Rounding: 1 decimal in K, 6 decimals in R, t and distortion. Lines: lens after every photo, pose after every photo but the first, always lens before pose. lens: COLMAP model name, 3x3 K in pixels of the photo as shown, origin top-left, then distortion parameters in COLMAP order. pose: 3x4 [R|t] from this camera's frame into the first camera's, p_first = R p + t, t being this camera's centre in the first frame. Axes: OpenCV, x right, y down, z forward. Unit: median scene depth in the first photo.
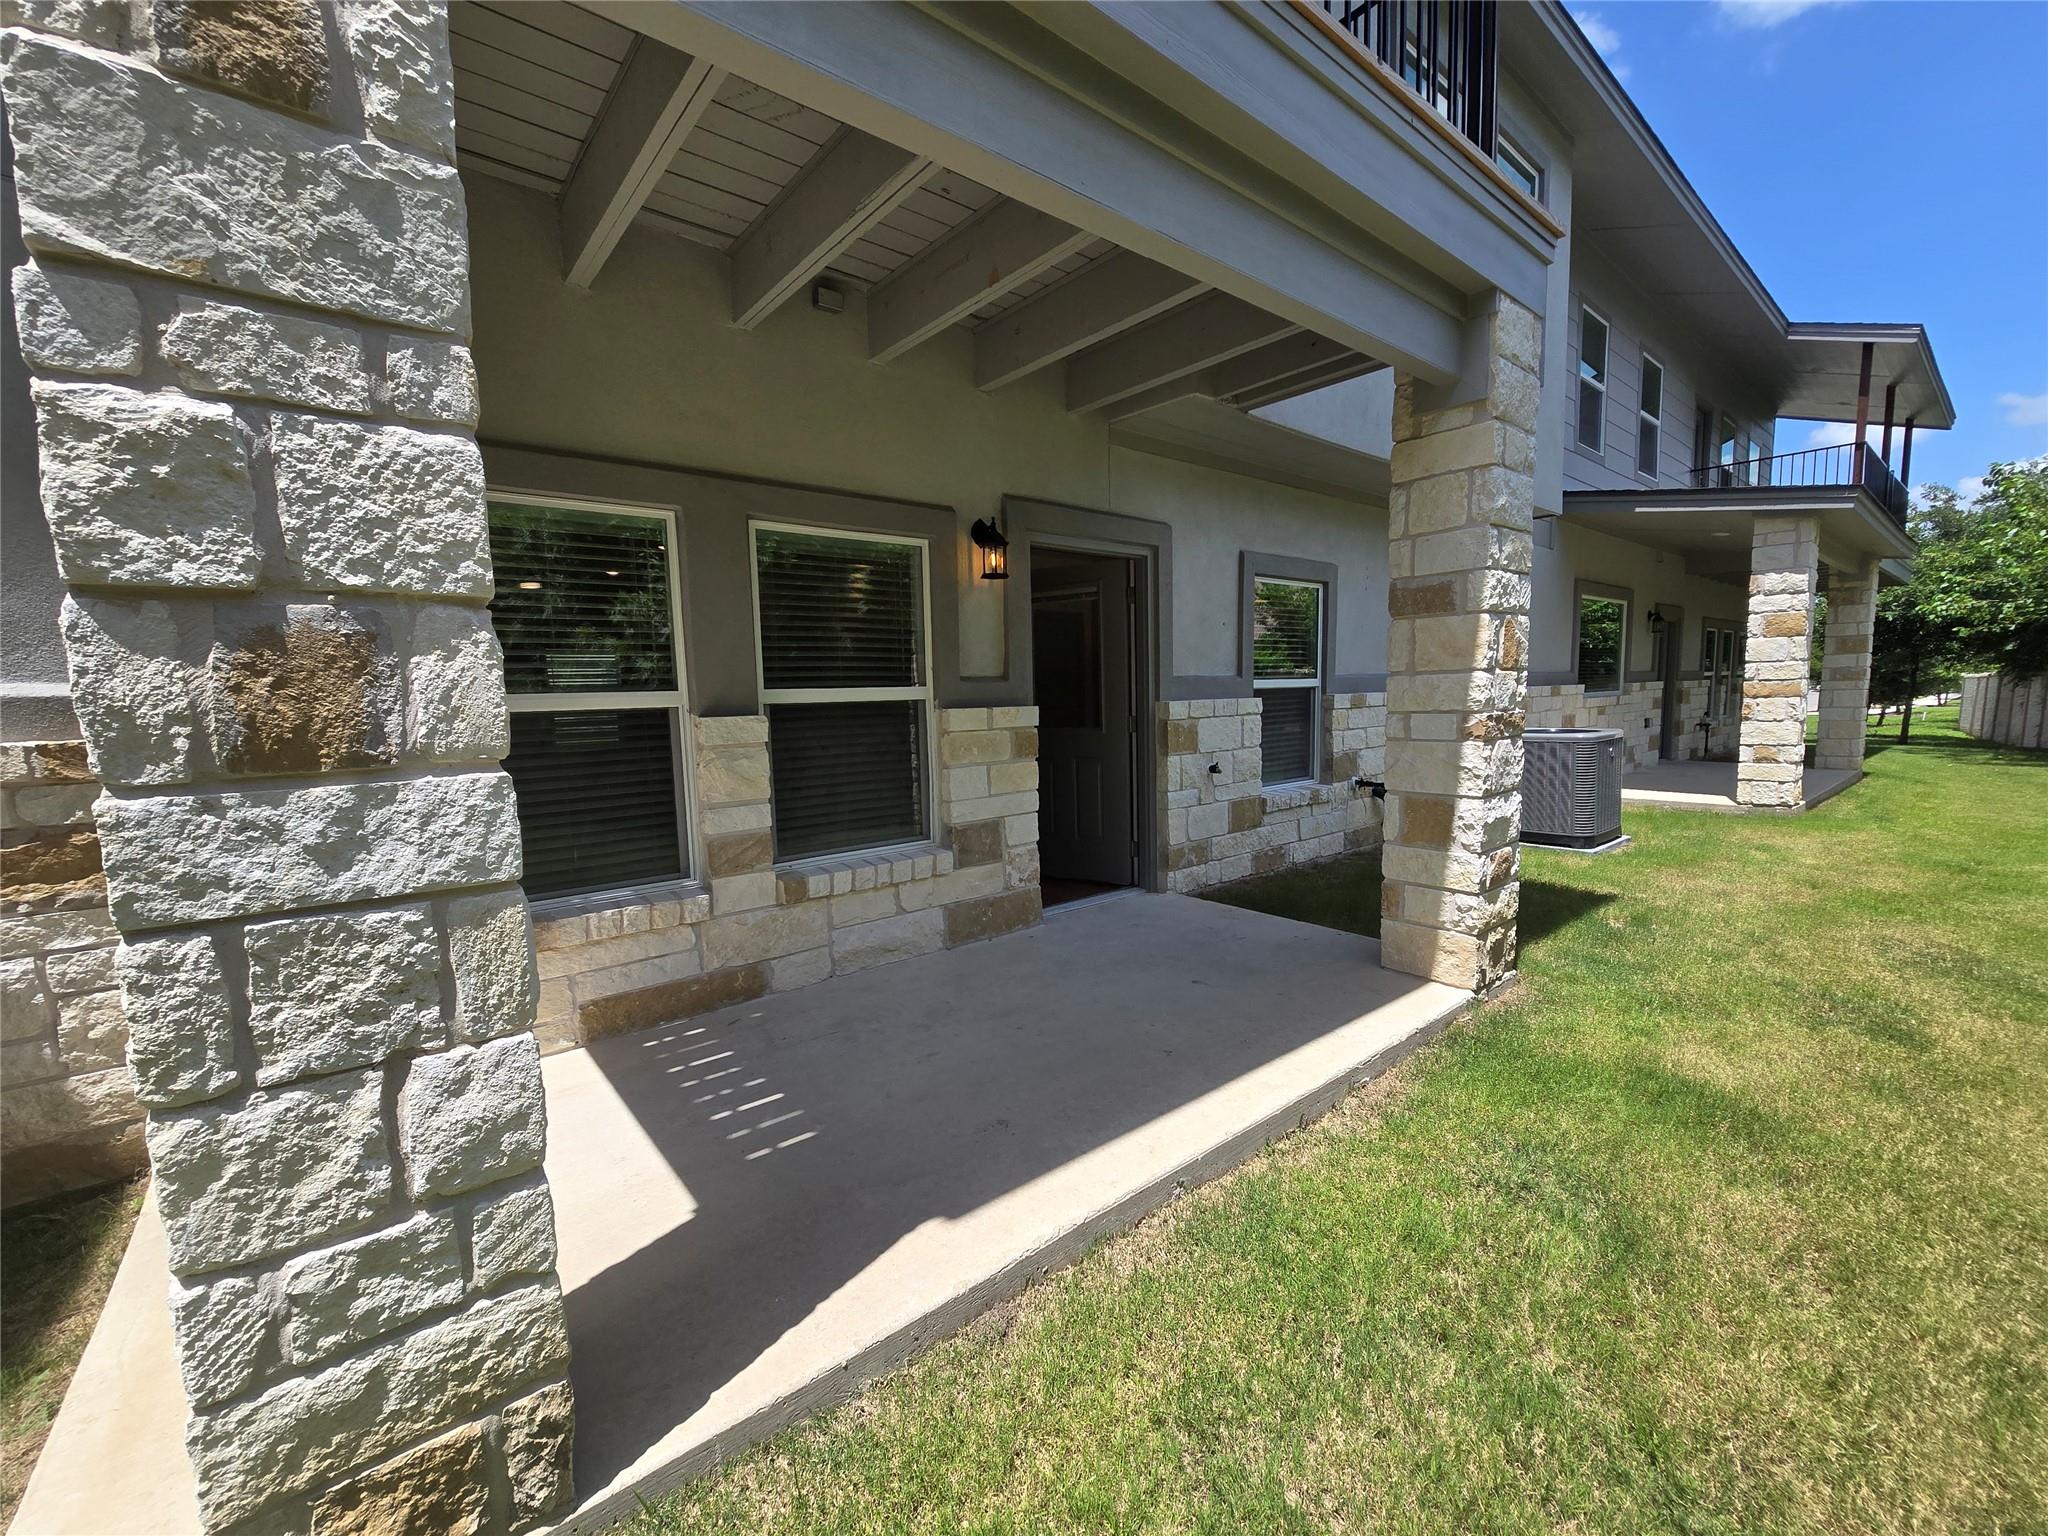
lens RADIAL K [[833.2, 0, 1024.1], [0, 833.2, 767.8], [0, 0, 1]] dist [-0.000587, -0.000069]
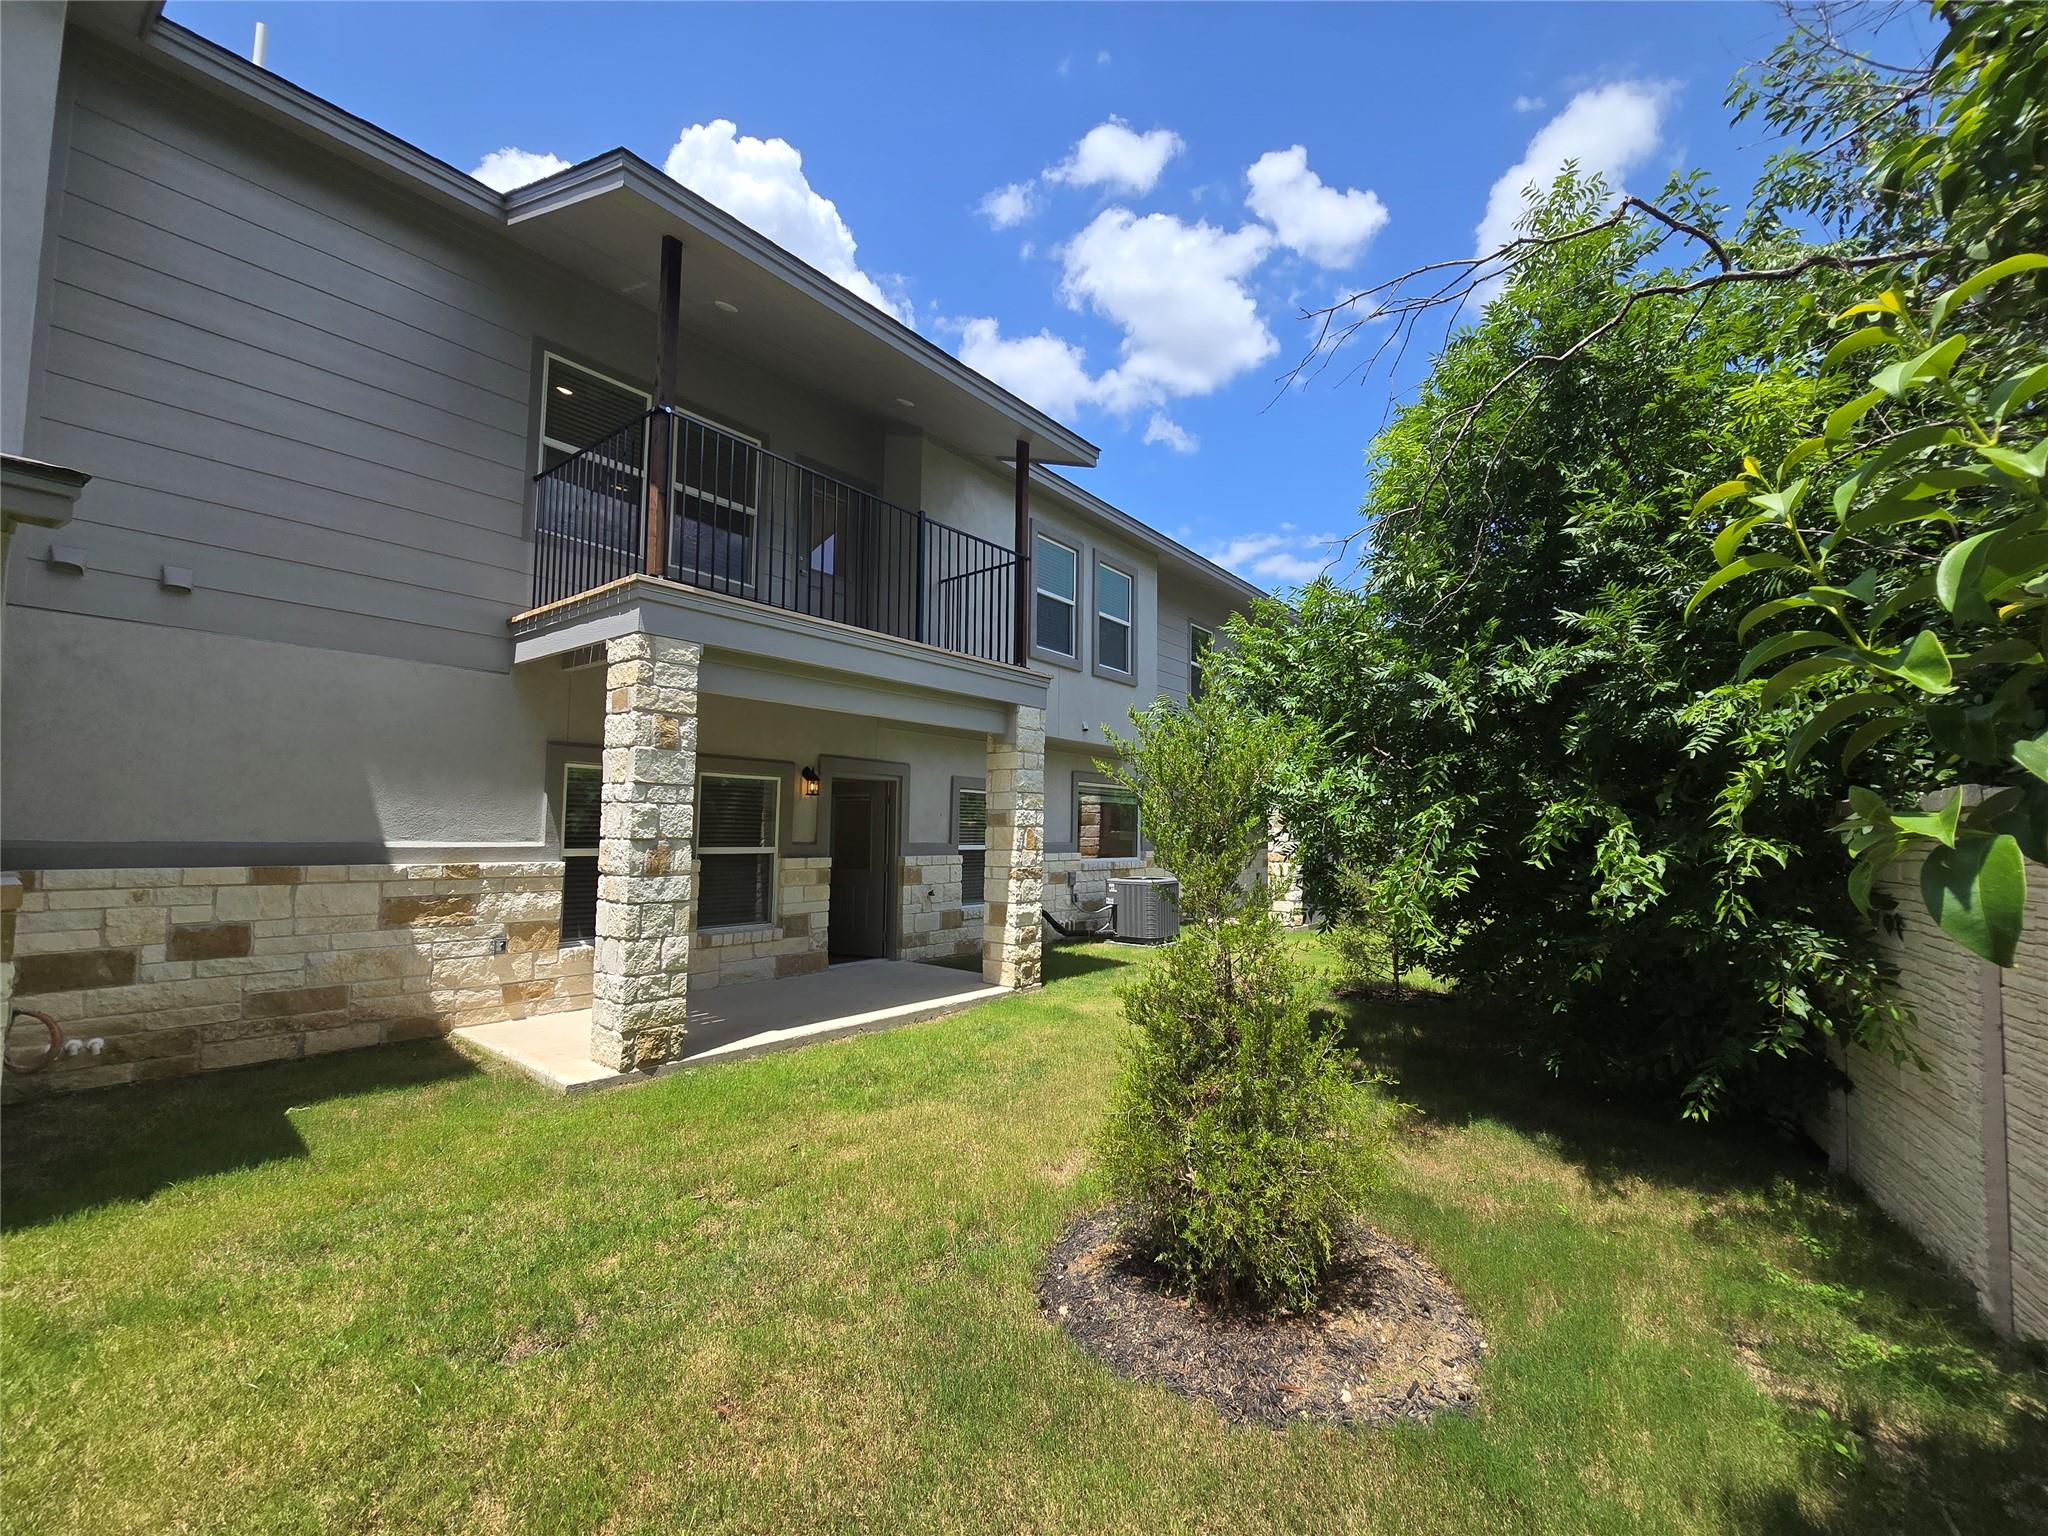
lens RADIAL K [[833.2, 0, 1037.3], [0, 833.2, 777.9], [0, 0, 1]] dist [-0.000587, -0.000069]
pose [[0.976112, 0.051709, 0.211024, 0.081687], [-0.018121, 0.987257, -0.158097, 0.053971], [-0.216510, 0.150496, 0.964611, -1.297612]]
